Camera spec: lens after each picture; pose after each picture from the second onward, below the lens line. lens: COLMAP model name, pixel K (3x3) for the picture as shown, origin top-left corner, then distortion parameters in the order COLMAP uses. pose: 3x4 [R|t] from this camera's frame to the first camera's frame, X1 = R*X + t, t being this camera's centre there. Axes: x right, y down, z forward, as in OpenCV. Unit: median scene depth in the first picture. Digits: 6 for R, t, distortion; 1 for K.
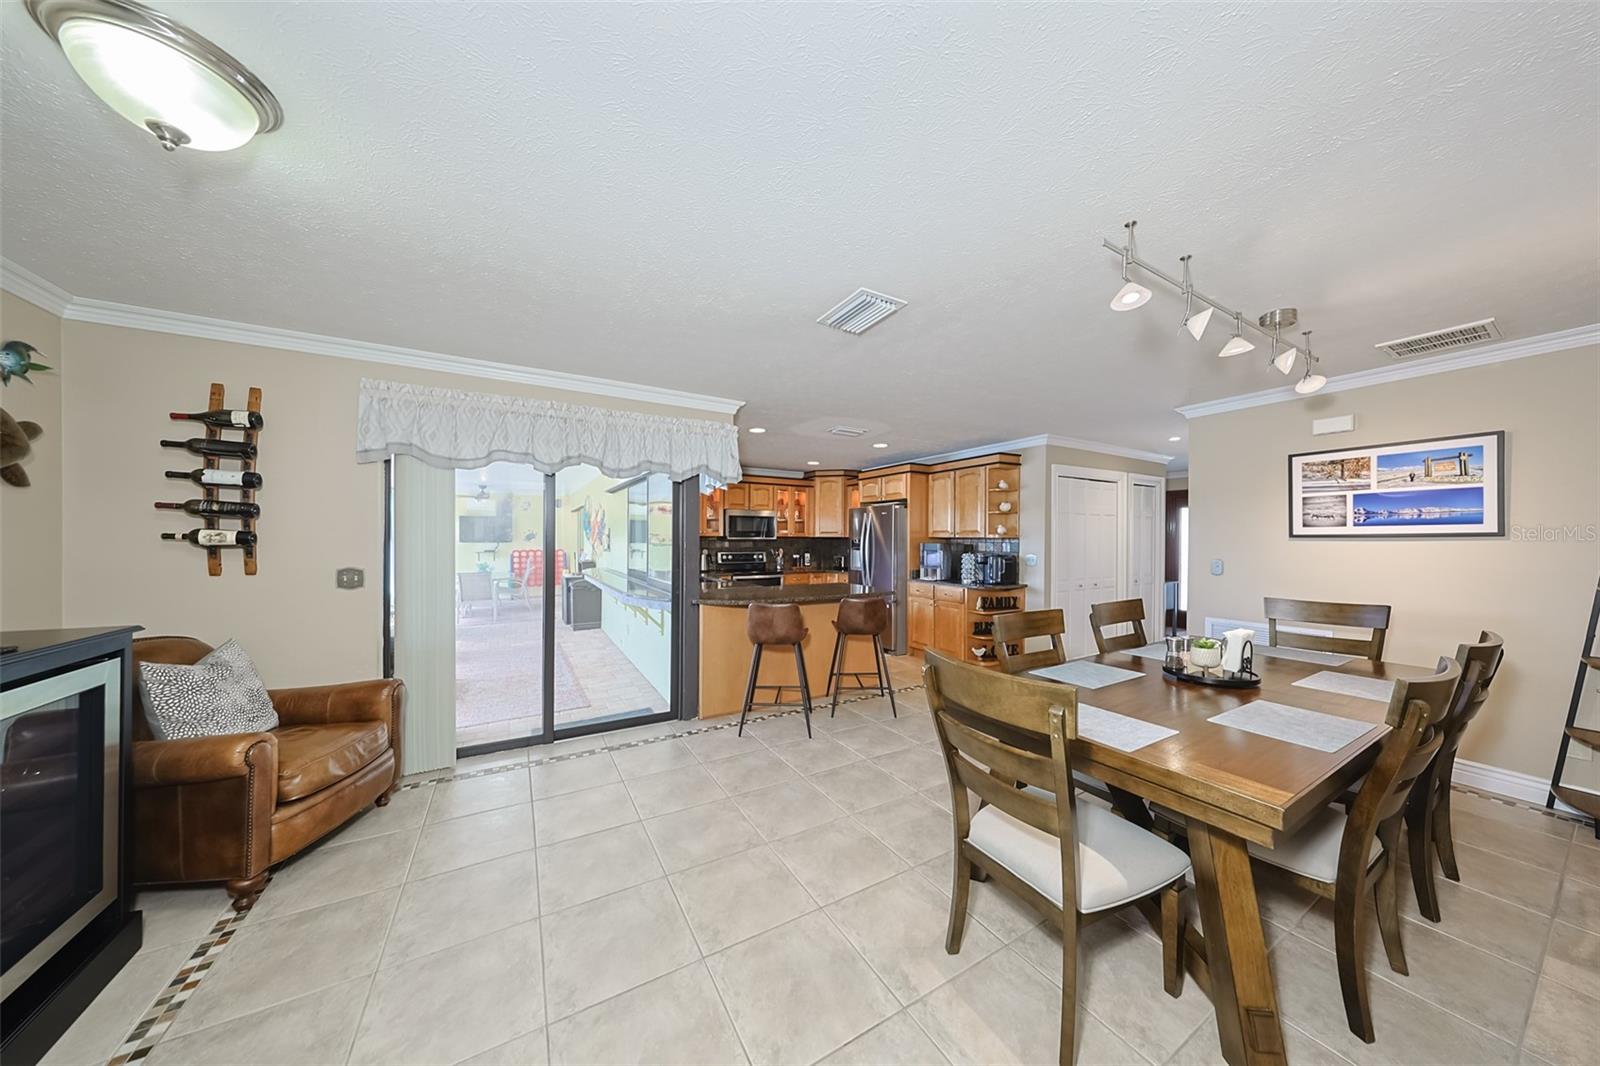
lens RADIAL K [[486.4, 0, 795.5], [0, 486.4, 539.5], [0, 0, 1]] dist [-0.002537, -0.000044]
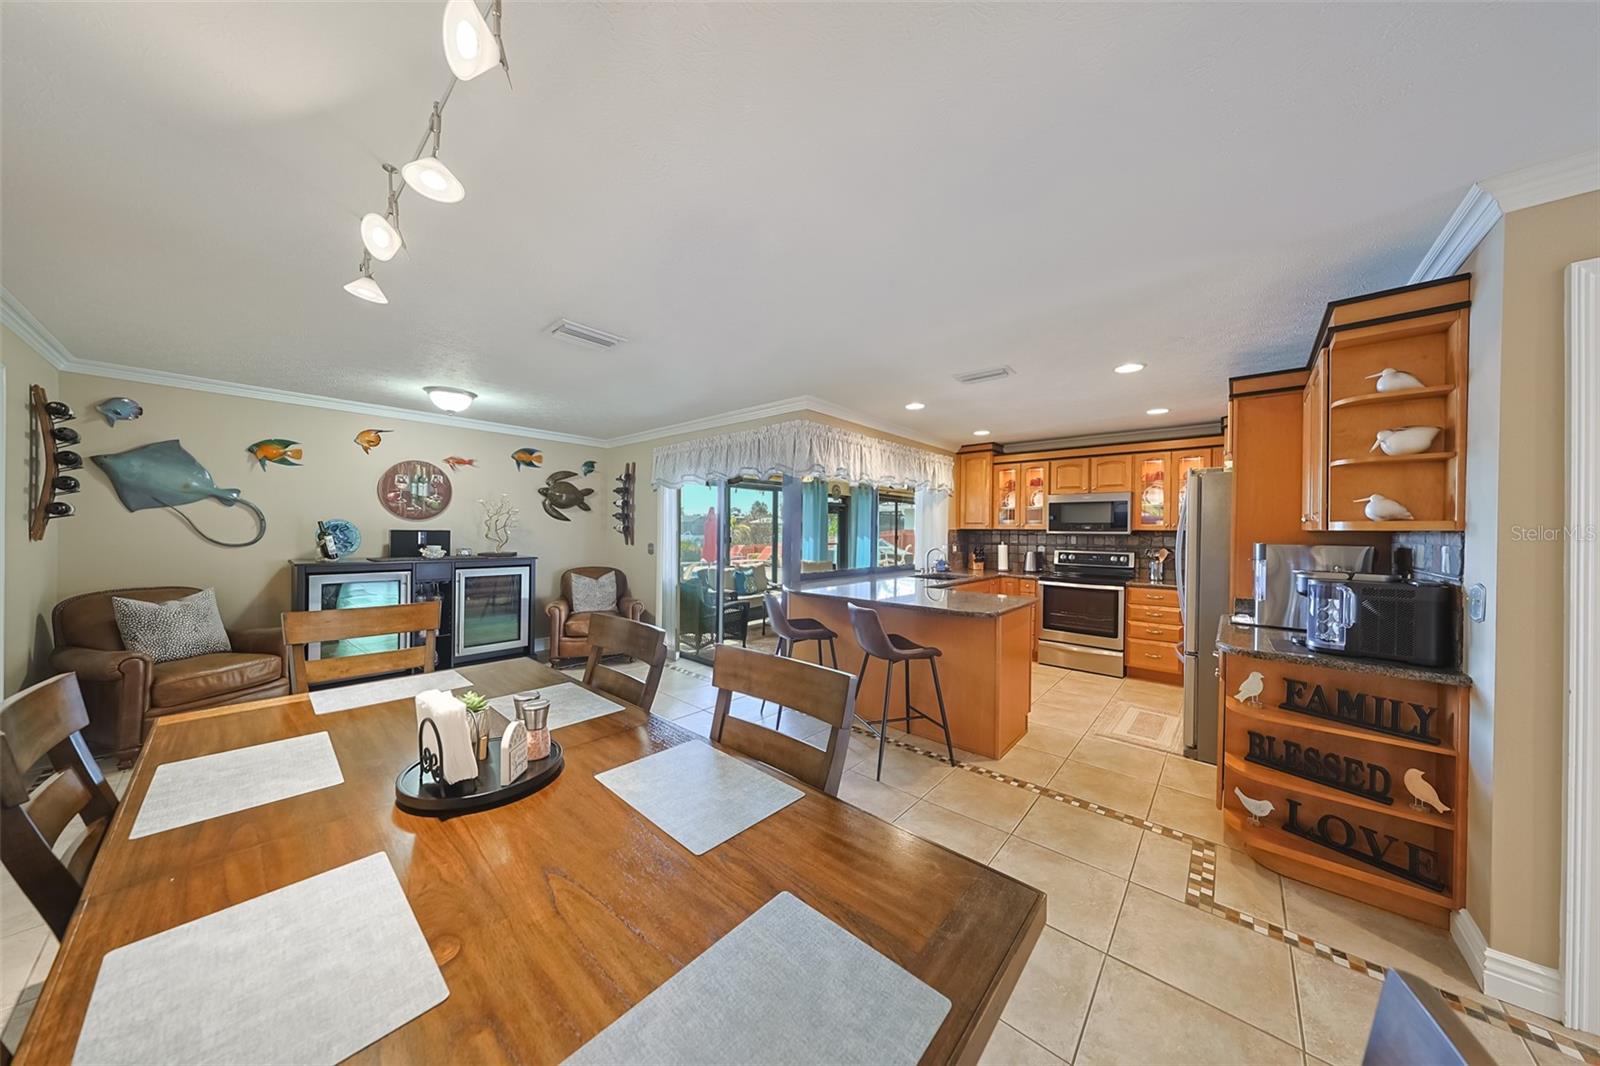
lens RADIAL K [[486.4, 0, 802.2], [0, 486.4, 531.1], [0, 0, 1]] dist [-0.002537, -0.000044]
pose [[0.333812, 0.000122, -0.942640, 0.437700], [-0.010355, 0.999940, -0.003537, 0.002061], [0.942583, 0.010942, 0.333794, 0.339333]]
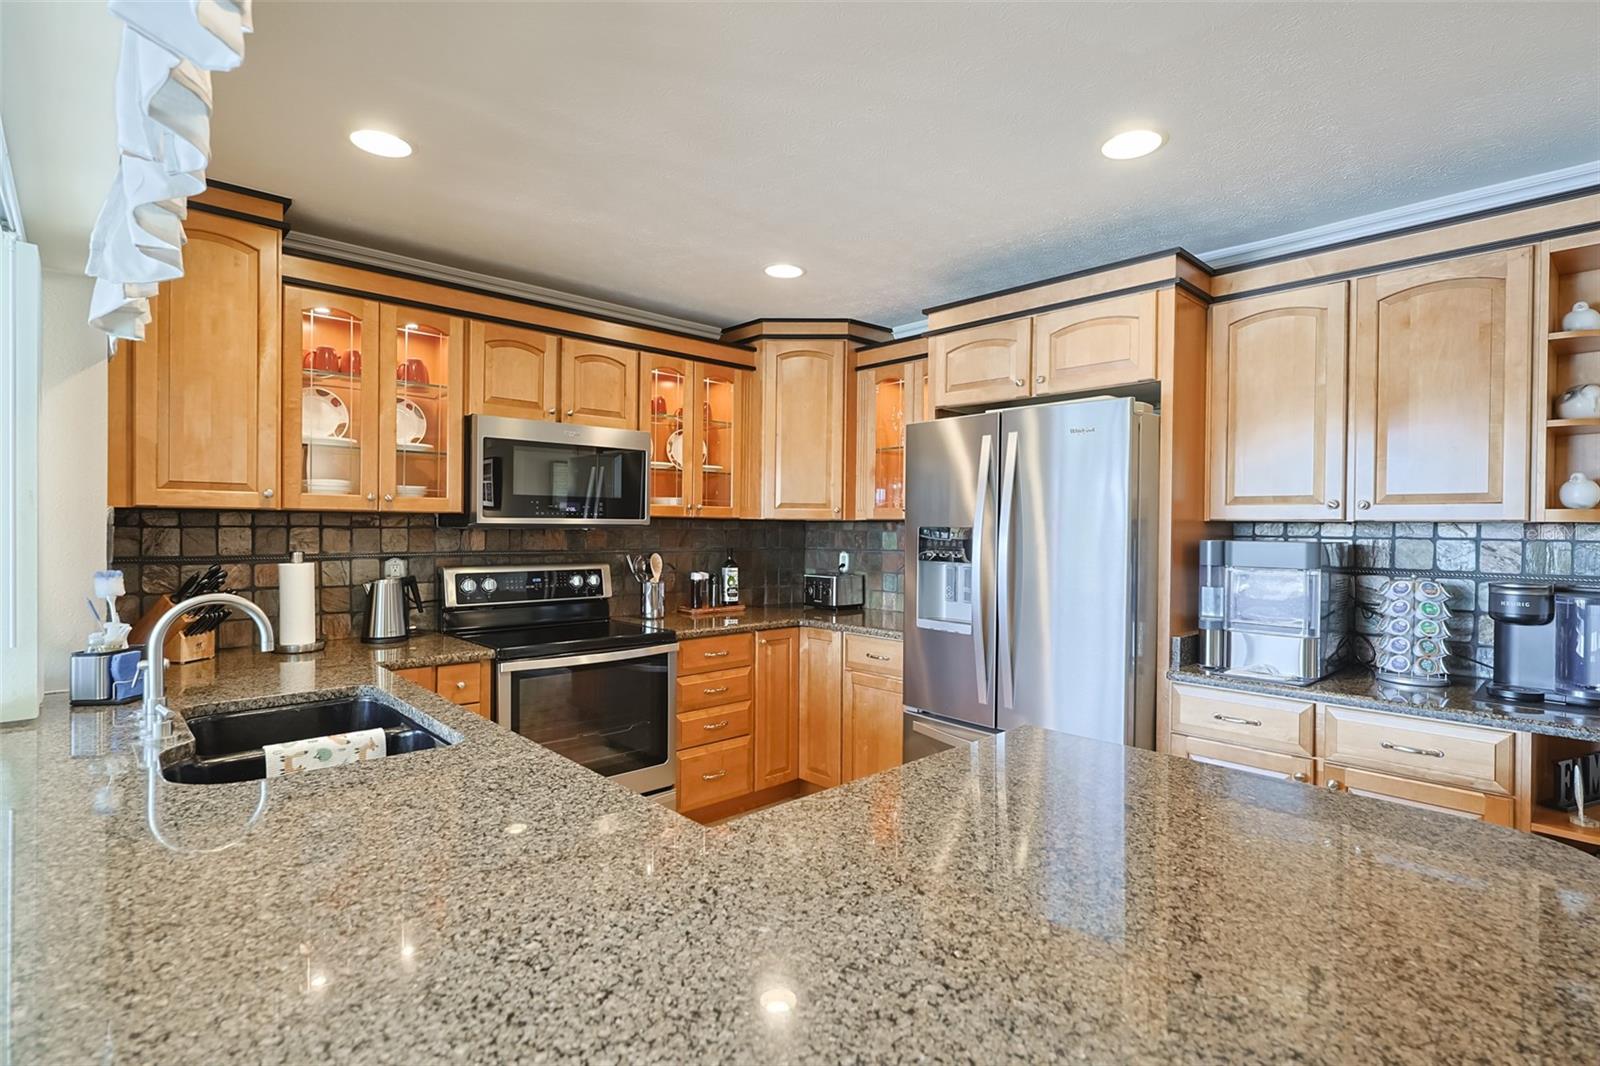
lens RADIAL K [[777.1, 0, 792.2], [0, 777.1, 532.1], [0, 0, 1]] dist [0.014795, -0.000134]
pose [[0.972038, 0.002185, 0.234813, -0.065878], [-0.004399, 0.999951, 0.008904, -0.000902], [-0.234782, -0.009688, 0.972000, 0.491277]]
